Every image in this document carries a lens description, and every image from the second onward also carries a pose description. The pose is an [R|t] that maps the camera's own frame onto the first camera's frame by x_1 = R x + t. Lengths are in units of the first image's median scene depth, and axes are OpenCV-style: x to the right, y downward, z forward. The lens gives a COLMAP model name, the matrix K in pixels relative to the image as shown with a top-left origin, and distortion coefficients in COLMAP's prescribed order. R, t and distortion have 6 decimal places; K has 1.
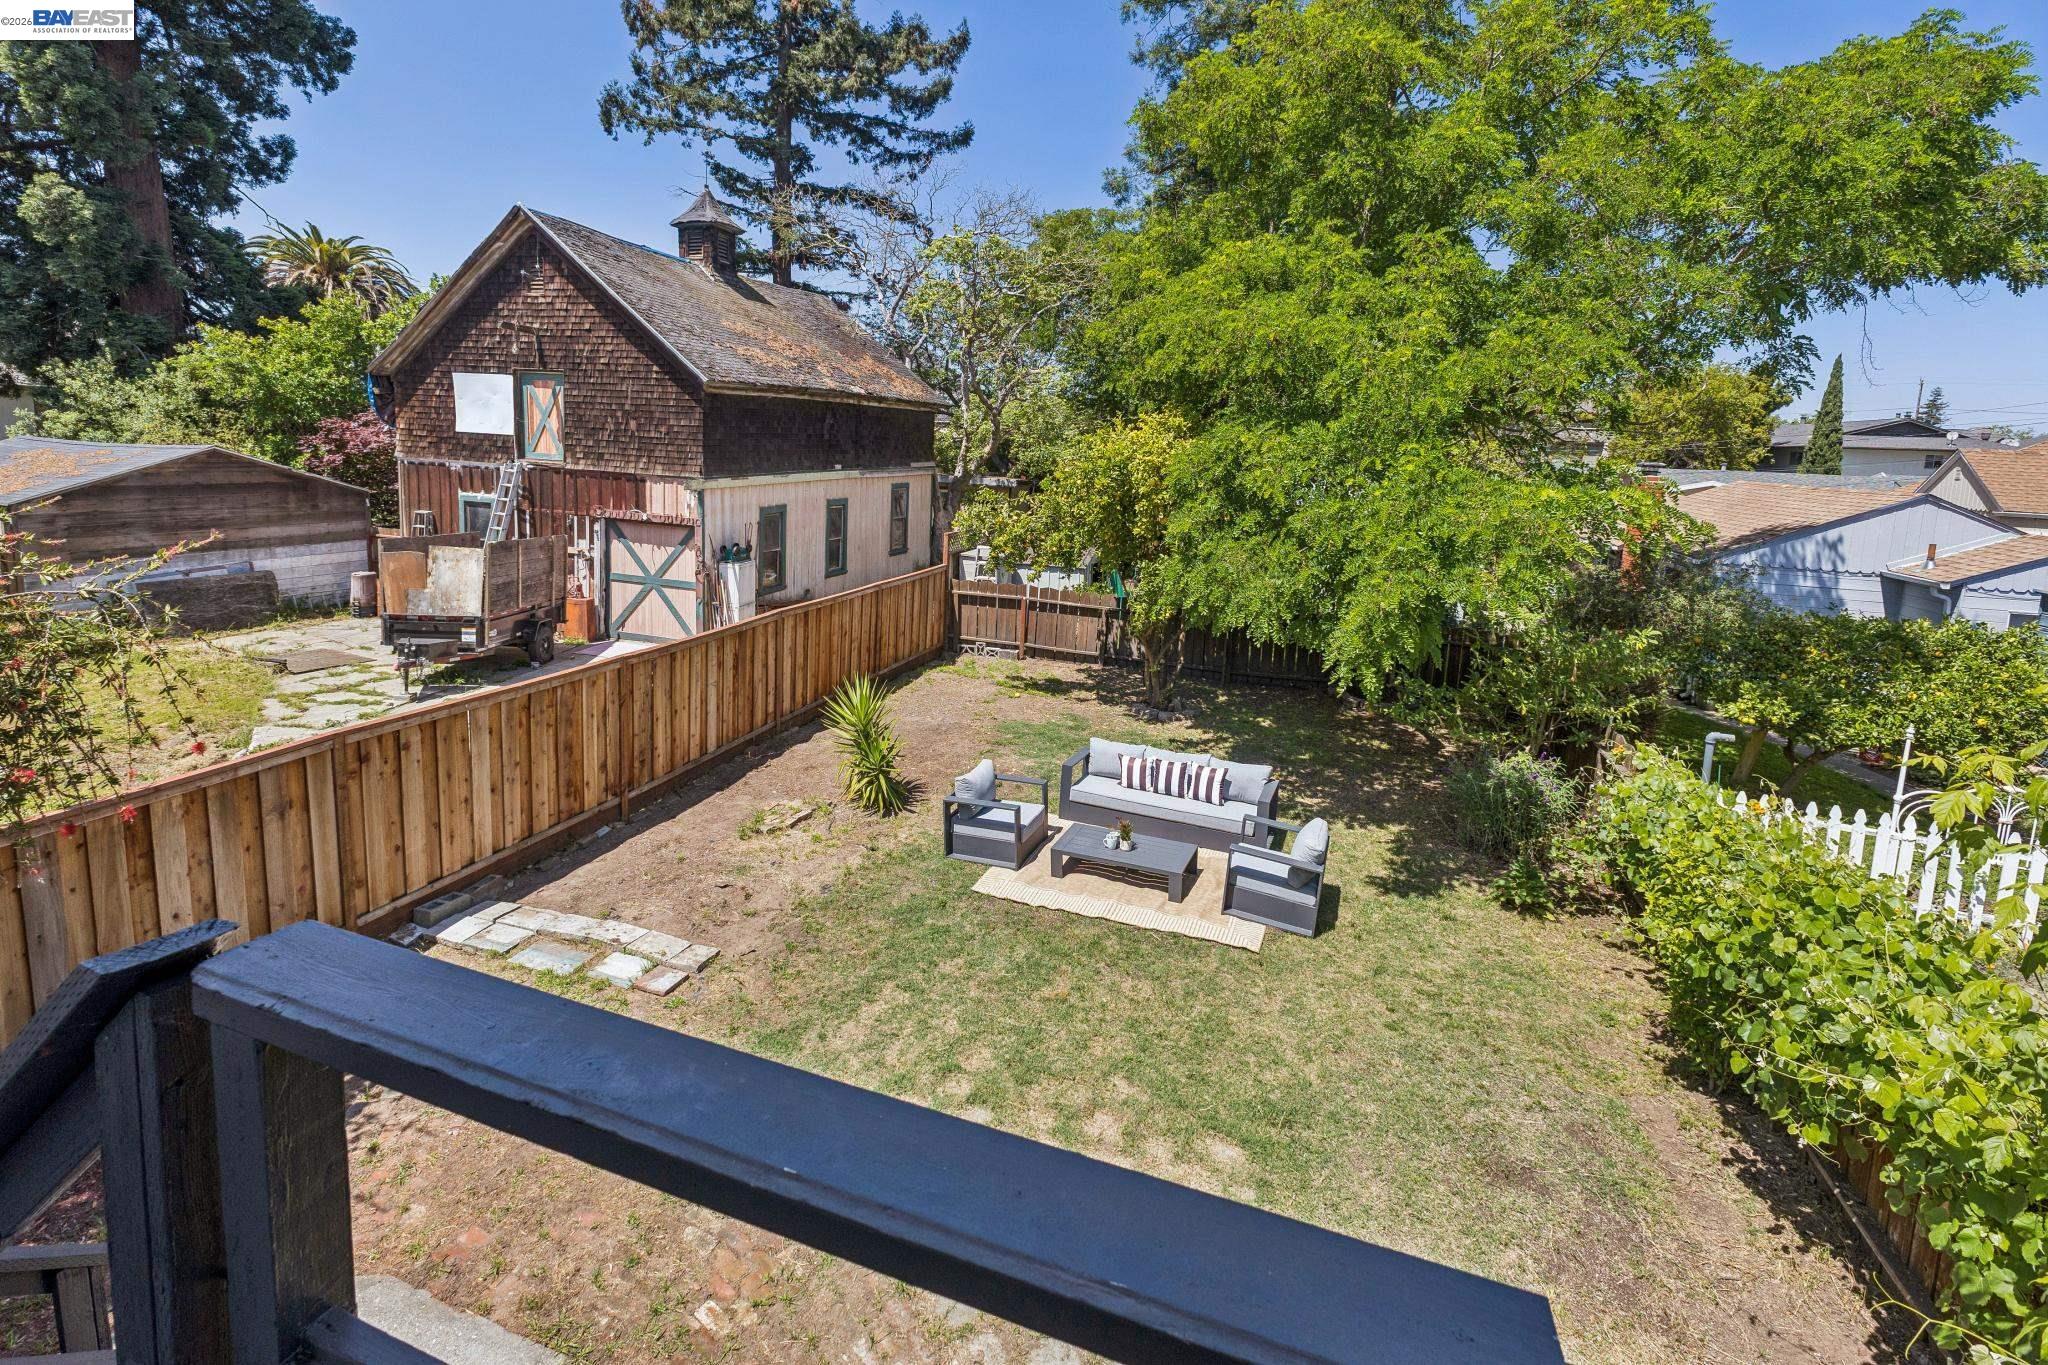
lens RADIAL K [[894.1, 0, 1026.9], [0, 894.1, 679.9], [0, 0, 1]] dist [0.013093, -0.000480]
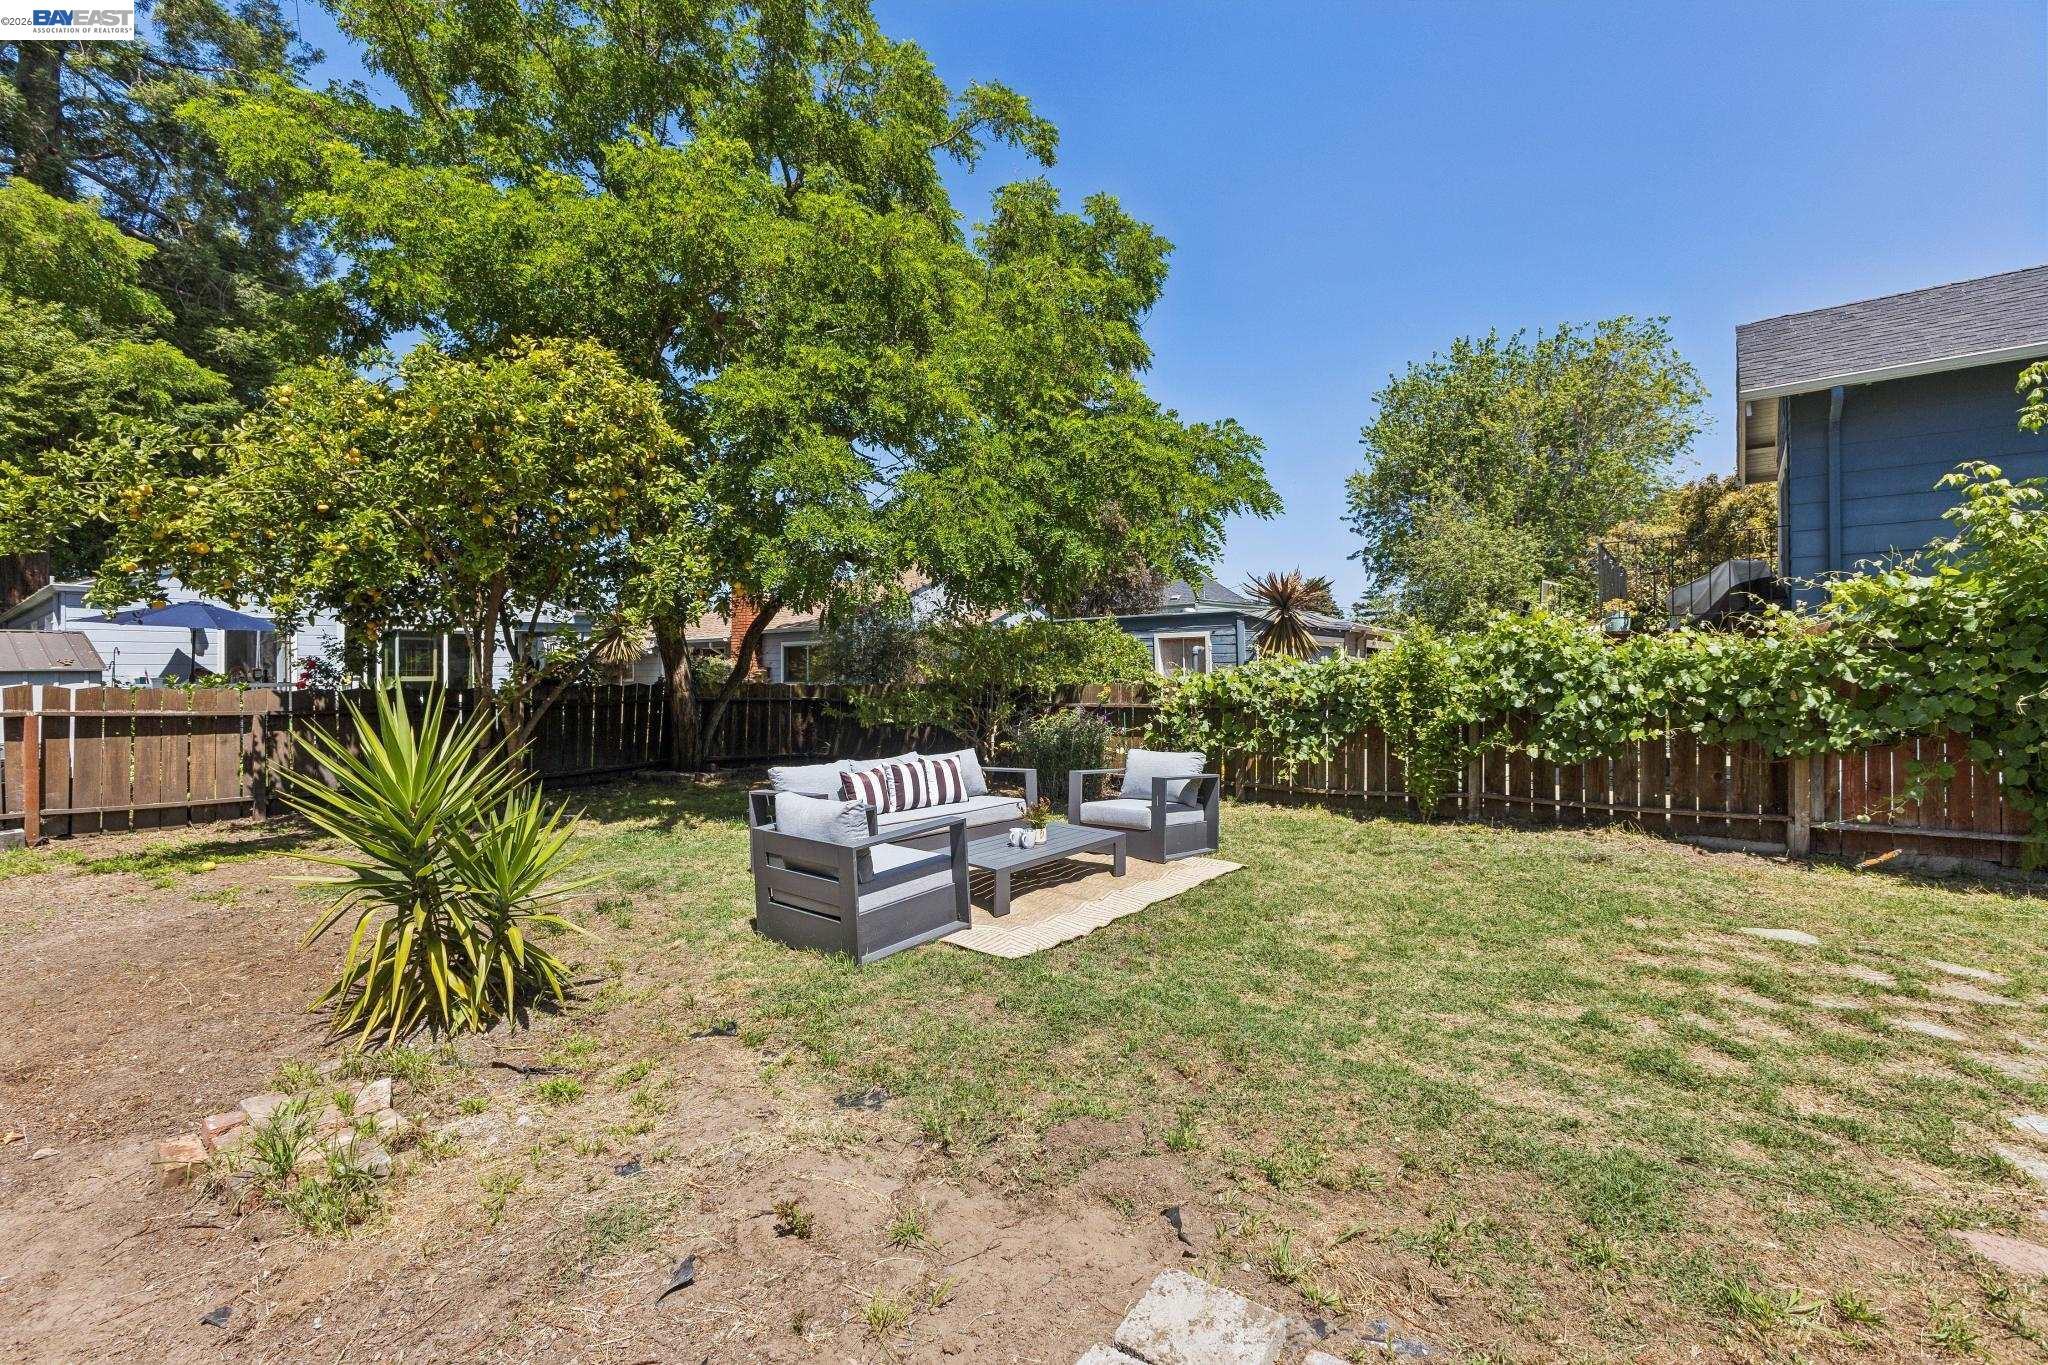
lens RADIAL K [[894.1, 0, 1026.9], [0, 894.1, 679.9], [0, 0, 1]] dist [0.013093, -0.000480]
pose [[0.325049, -0.043852, 0.944680, -0.490939], [0.273687, 0.960540, -0.049584, 0.098441], [-0.905228, 0.274664, 0.324224, 0.712792]]
